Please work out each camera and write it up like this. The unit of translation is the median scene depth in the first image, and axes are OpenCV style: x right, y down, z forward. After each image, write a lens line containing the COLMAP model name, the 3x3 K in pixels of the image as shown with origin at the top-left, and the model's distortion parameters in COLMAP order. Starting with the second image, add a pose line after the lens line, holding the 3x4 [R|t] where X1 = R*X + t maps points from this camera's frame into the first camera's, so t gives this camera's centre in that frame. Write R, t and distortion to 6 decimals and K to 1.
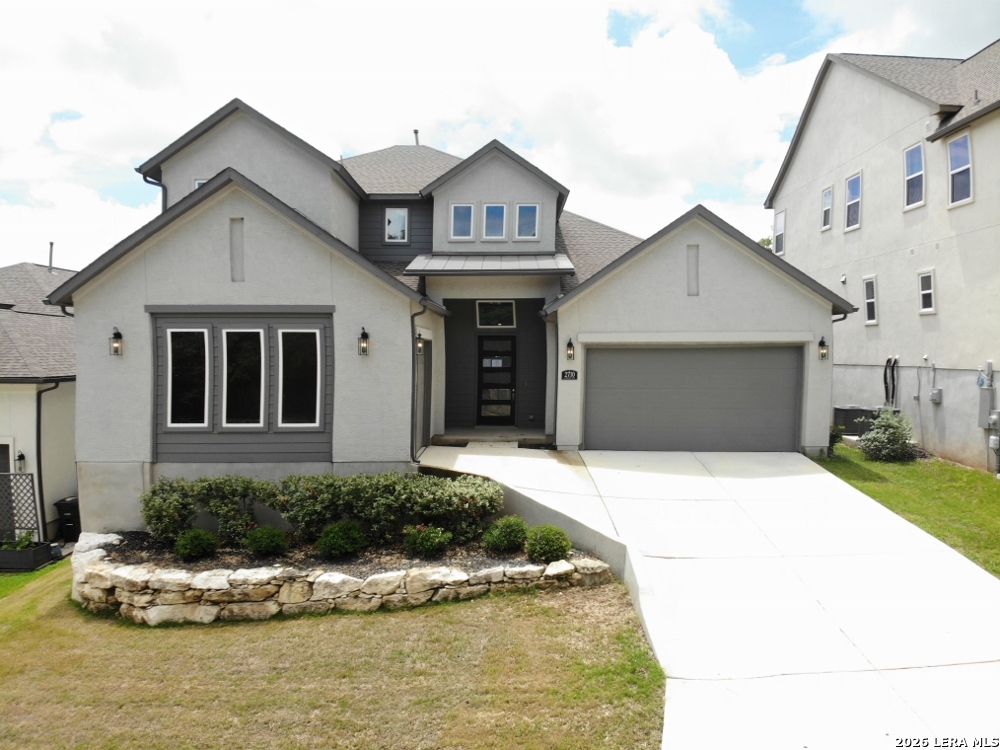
lens RADIAL K [[720.5, 0, 493.6], [0, 720.5, 372.3], [0, 0, 1]] dist [0.007513, -0.074620]
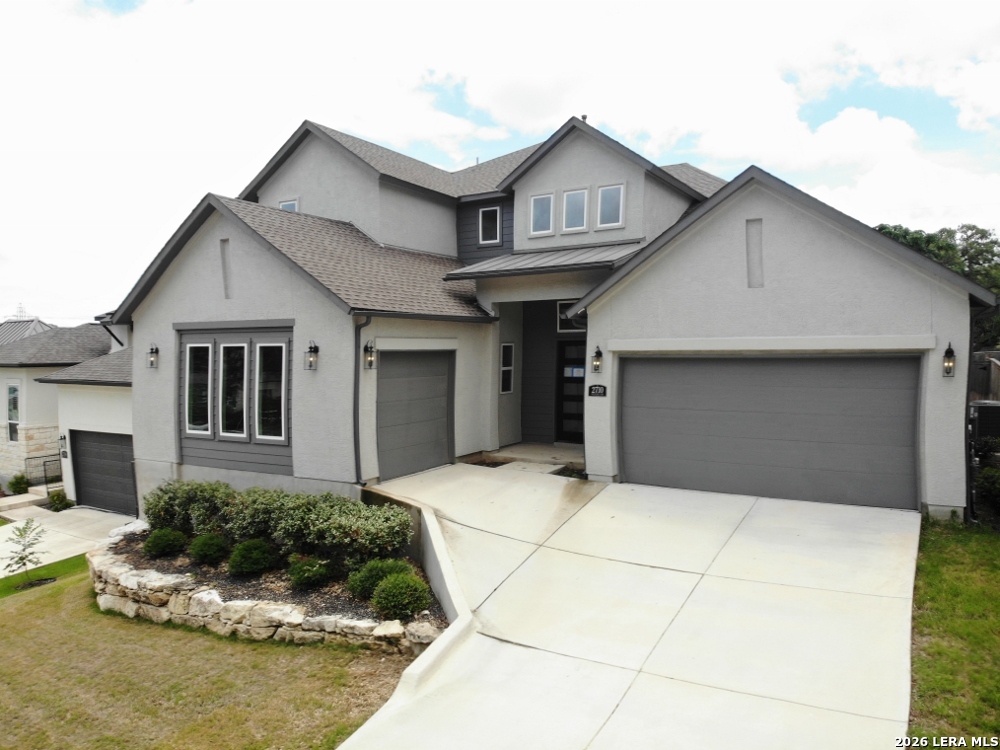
lens RADIAL K [[720.5, 0, 503.7], [0, 720.5, 365.0], [0, 0, 1]] dist [0.007513, -0.074620]
pose [[0.868089, 0.005976, -0.496372, 0.523619], [-0.005333, 0.999982, 0.002713, -0.033922], [0.496379, 0.000291, 0.868106, 0.281815]]
